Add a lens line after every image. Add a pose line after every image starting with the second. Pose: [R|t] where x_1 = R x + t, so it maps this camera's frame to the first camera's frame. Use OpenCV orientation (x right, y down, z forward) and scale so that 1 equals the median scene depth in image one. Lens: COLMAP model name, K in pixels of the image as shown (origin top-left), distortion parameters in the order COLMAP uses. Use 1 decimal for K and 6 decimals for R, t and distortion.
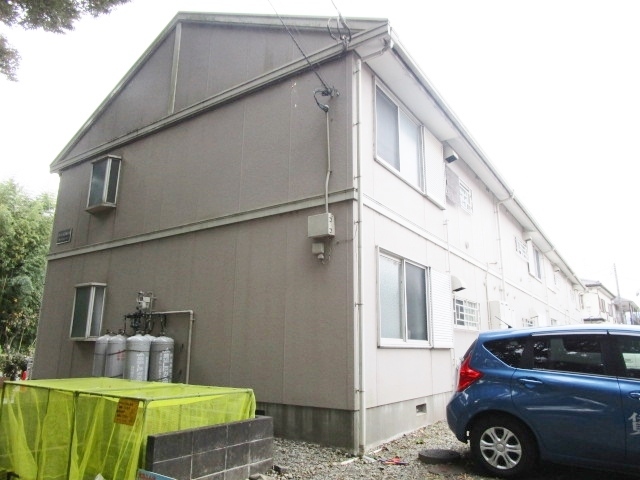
lens RADIAL K [[456.2, 0, 320.0], [0, 456.2, 240.0], [0, 0, 1]] dist [-0.040229, 0.025084]
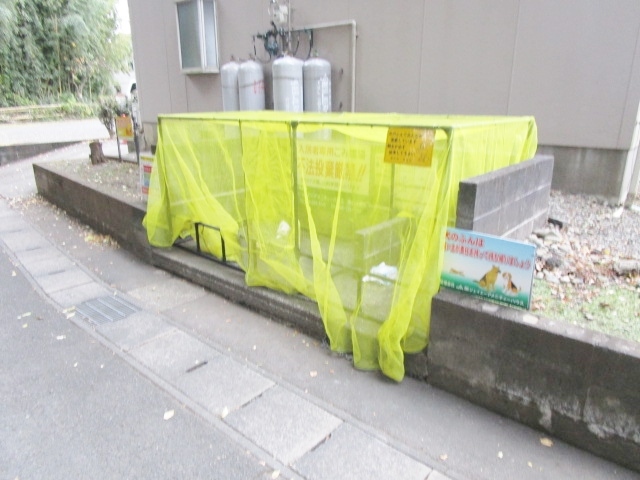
lens RADIAL K [[456.2, 0, 320.0], [0, 456.2, 240.0], [0, 0, 1]] dist [-0.040229, 0.025084]
pose [[0.994467, 0.020514, -0.103031, -0.243683], [0.035539, 0.857231, 0.513703, 0.077697], [0.098860, -0.514523, 0.851759, 0.181091]]
